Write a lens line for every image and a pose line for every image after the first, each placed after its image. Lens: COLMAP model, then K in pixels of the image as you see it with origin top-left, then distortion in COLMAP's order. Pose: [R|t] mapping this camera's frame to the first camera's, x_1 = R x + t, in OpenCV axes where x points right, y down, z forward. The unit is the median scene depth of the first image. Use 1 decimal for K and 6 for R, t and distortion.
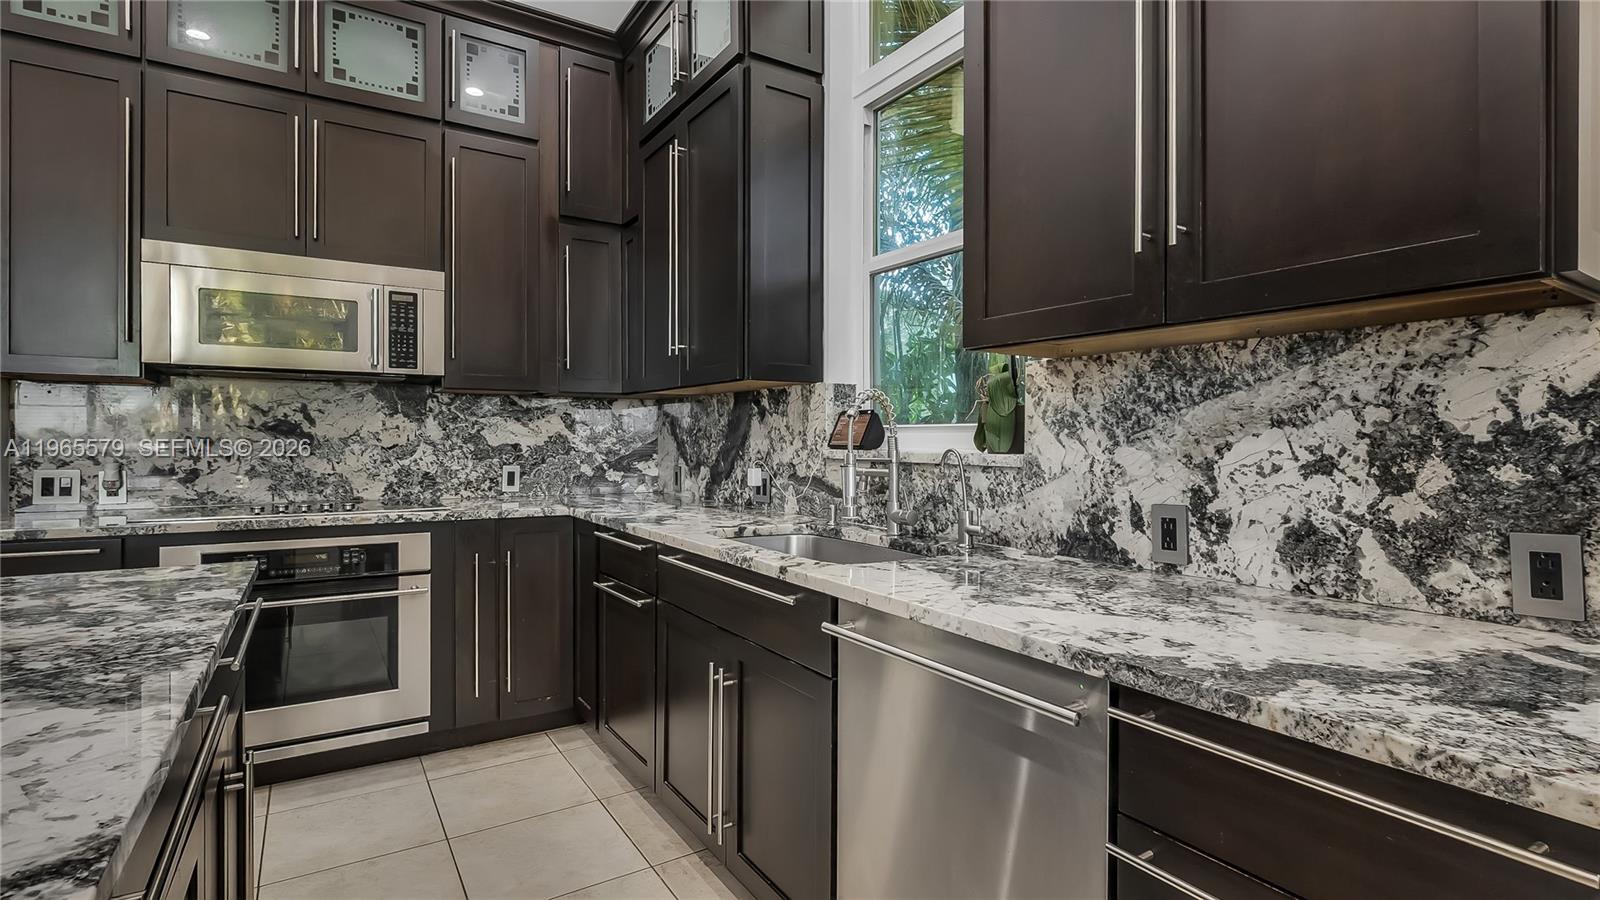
lens RADIAL K [[735.8, 0, 795.1], [0, 735.8, 442.6], [0, 0, 1]] dist [-0.005983, -0.000941]
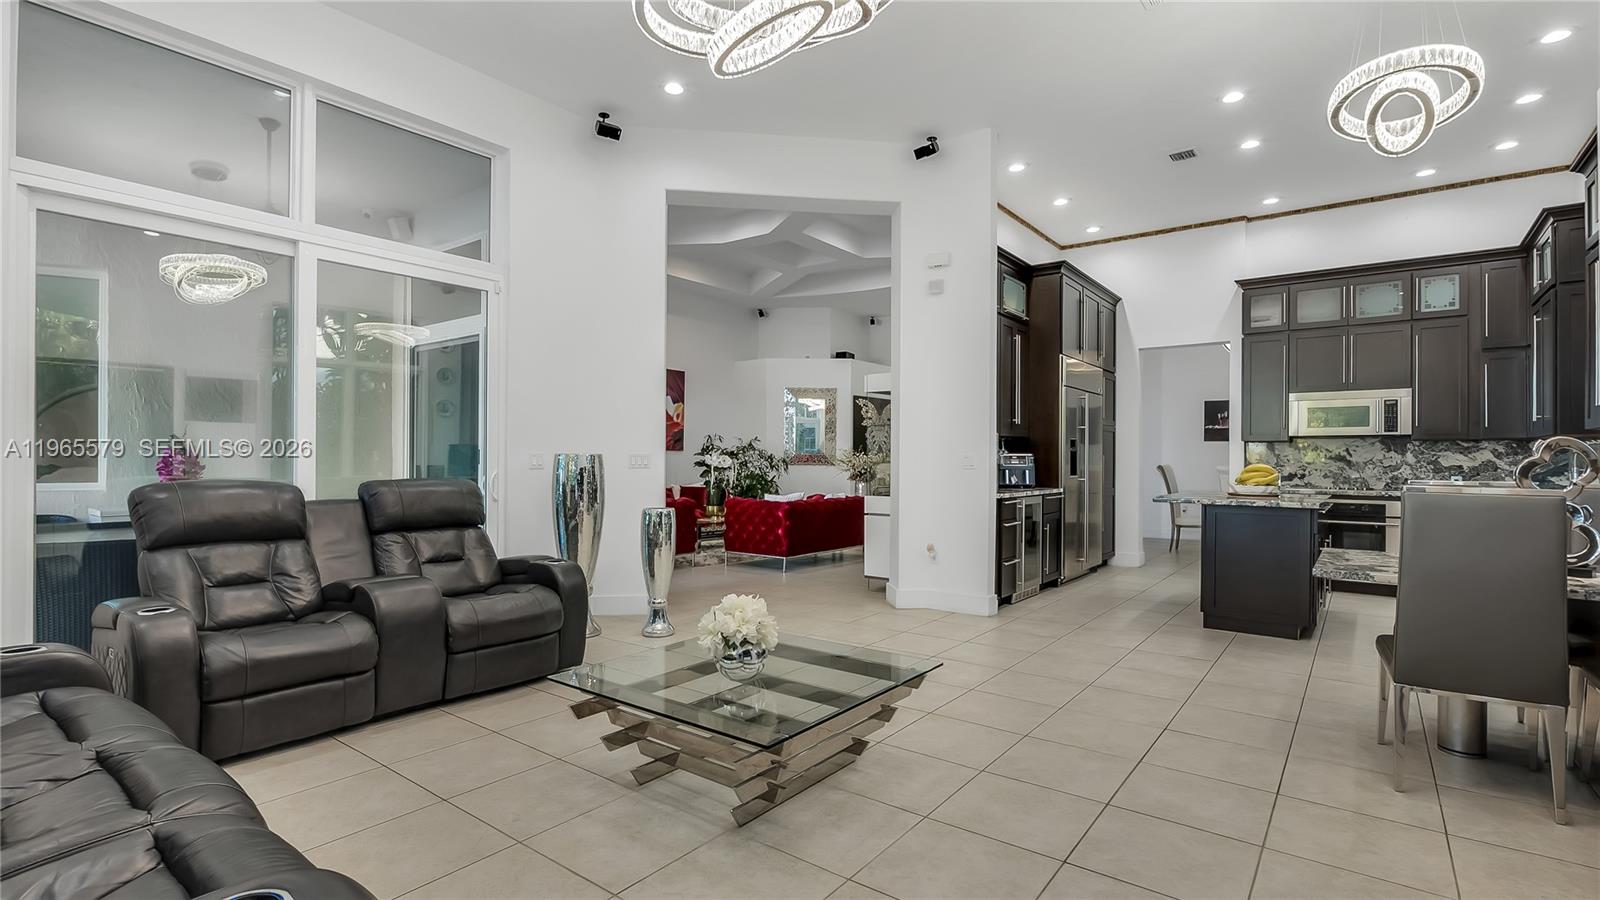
lens RADIAL K [[735.8, 0, 798.1], [0, 735.8, 459.1], [0, 0, 1]] dist [-0.005983, -0.000941]
pose [[0.325490, -0.003715, -0.945538, 1.009288], [-0.011305, 0.999906, -0.007820, 0.022920], [0.945478, 0.013235, 0.325417, -1.472532]]
